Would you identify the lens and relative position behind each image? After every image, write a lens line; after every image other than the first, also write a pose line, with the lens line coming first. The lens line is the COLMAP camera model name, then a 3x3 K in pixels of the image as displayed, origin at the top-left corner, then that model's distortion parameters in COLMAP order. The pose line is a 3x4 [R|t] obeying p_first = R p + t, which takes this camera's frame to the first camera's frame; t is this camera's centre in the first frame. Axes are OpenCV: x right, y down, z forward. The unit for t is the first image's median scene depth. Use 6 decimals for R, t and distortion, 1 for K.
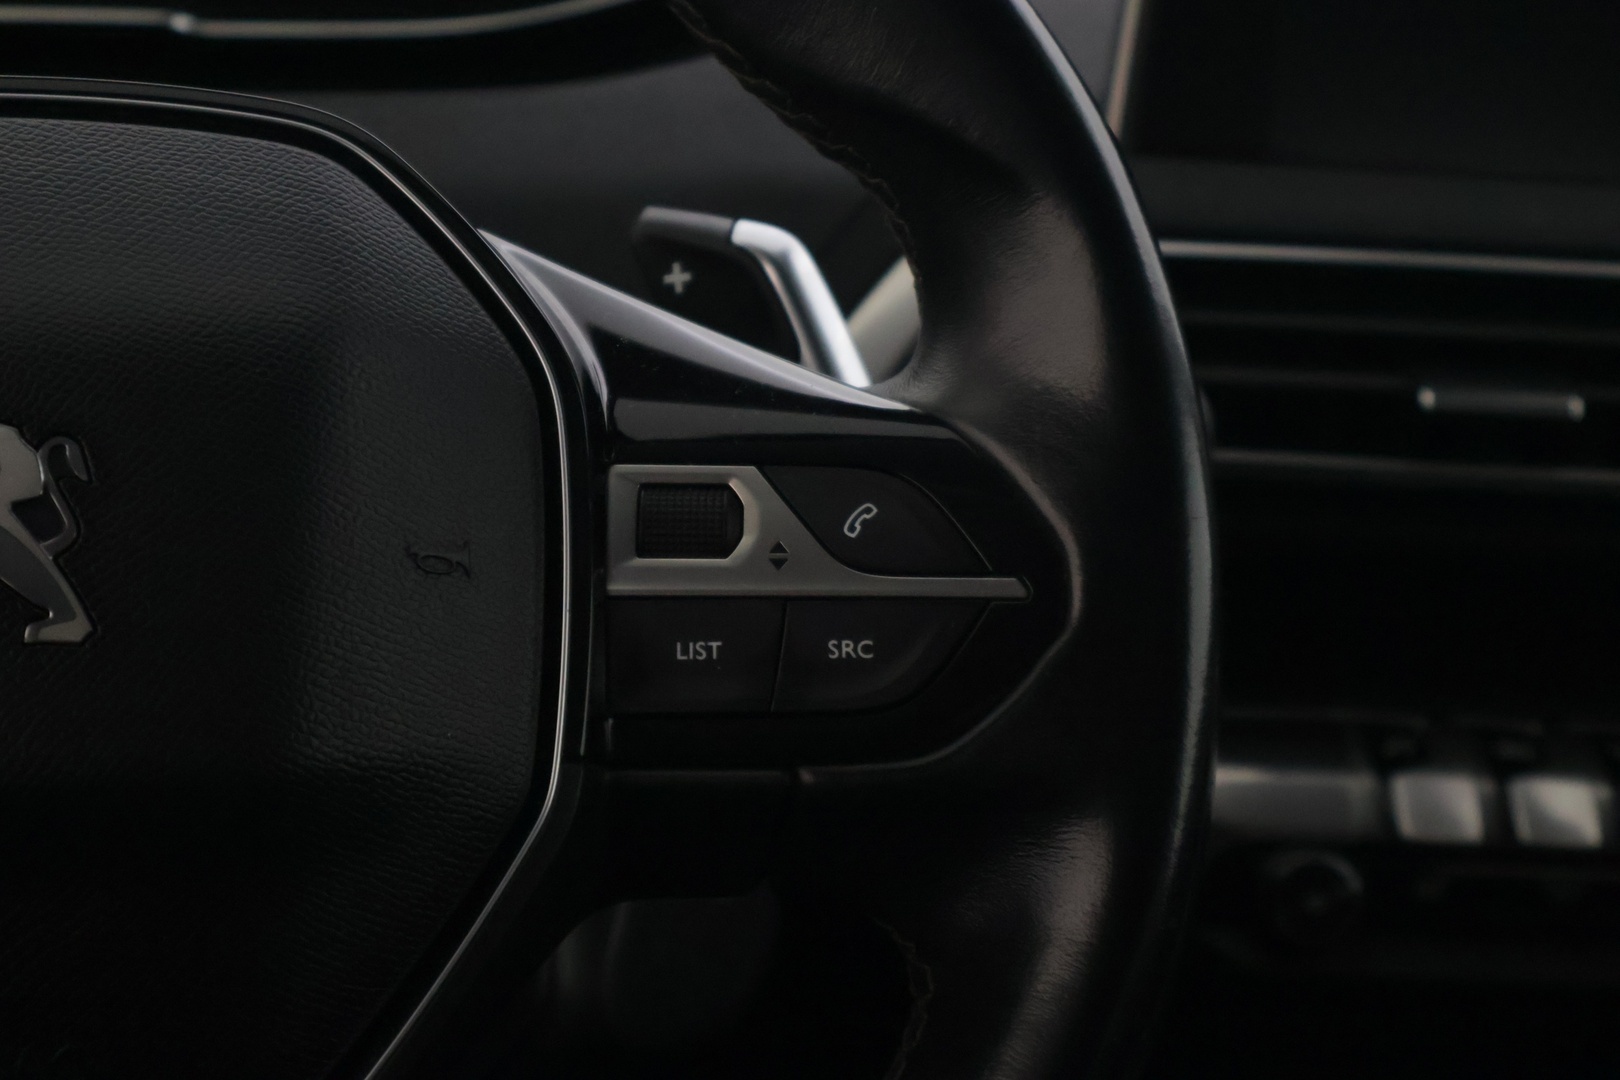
lens RADIAL K [[3515.2, 0, 810.0], [0, 3515.2, 540.0], [0, 0, 1]] dist [0.026857, 0.146968]
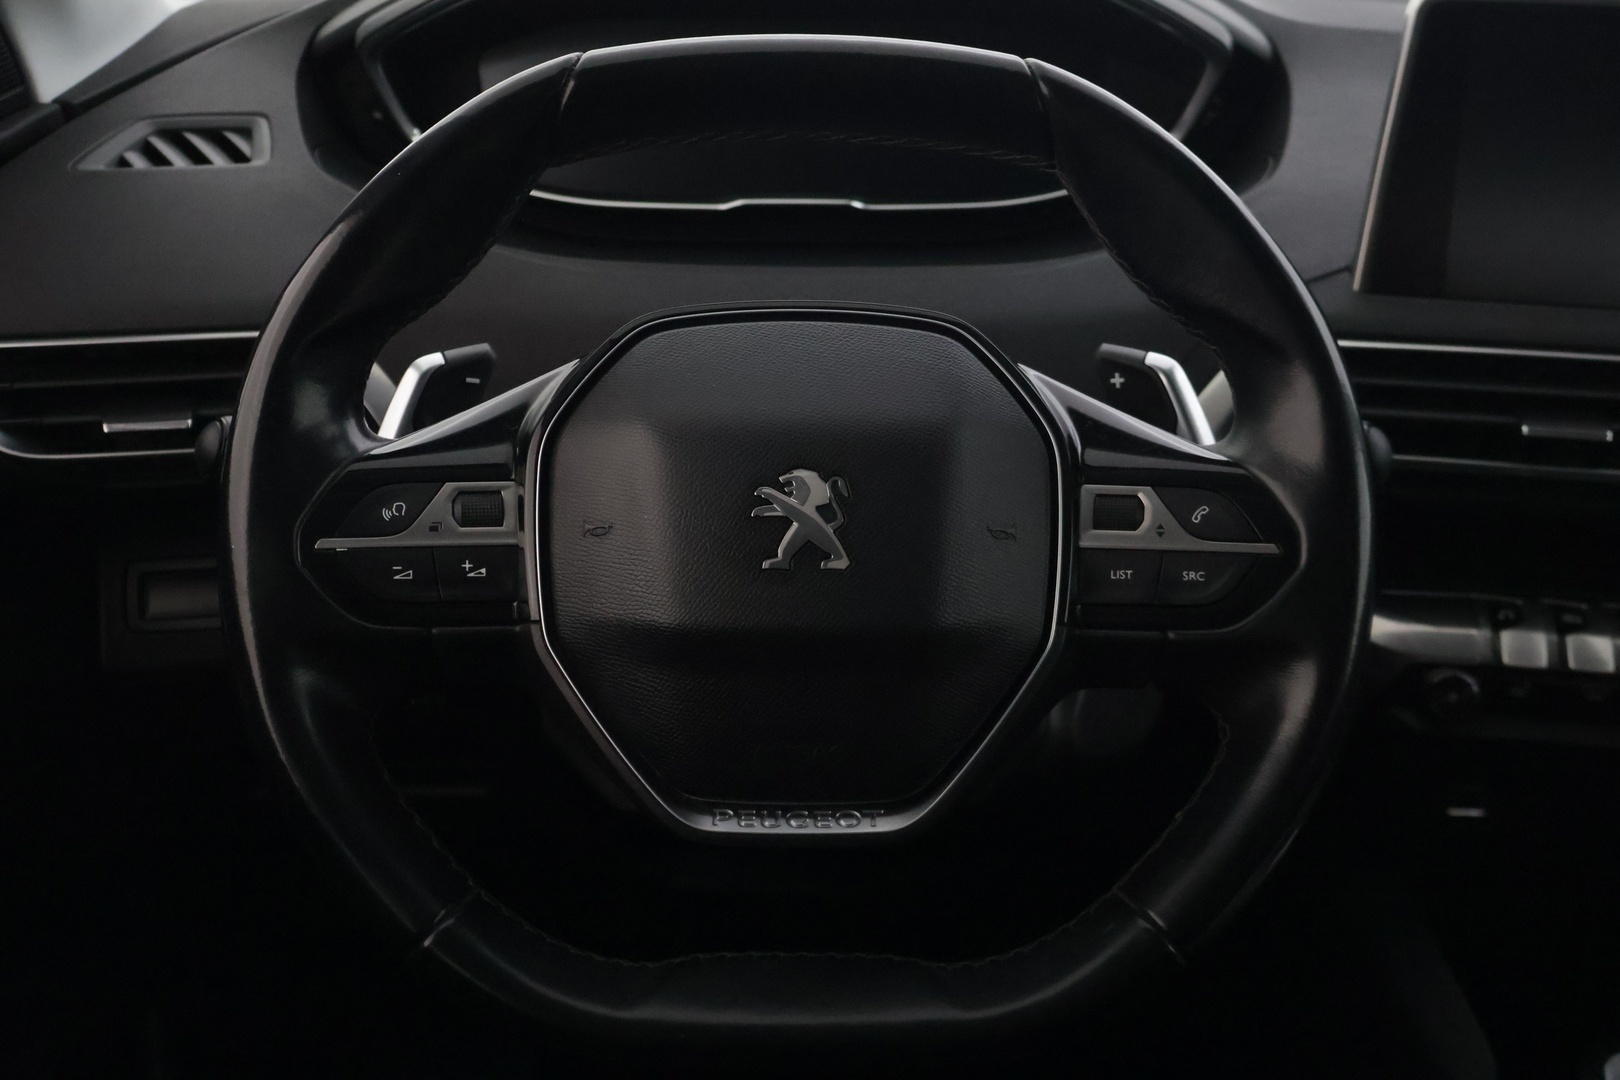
lens RADIAL K [[2265.1, 0, 810.0], [0, 2265.1, 540.0], [0, 0, 1]] dist [0.010553, 0.484321]
pose [[0.984713, 0.026359, -0.172177, 0.018130], [-0.017764, 0.998527, 0.051272, -0.055674], [0.173275, -0.047429, 0.983731, -0.379072]]
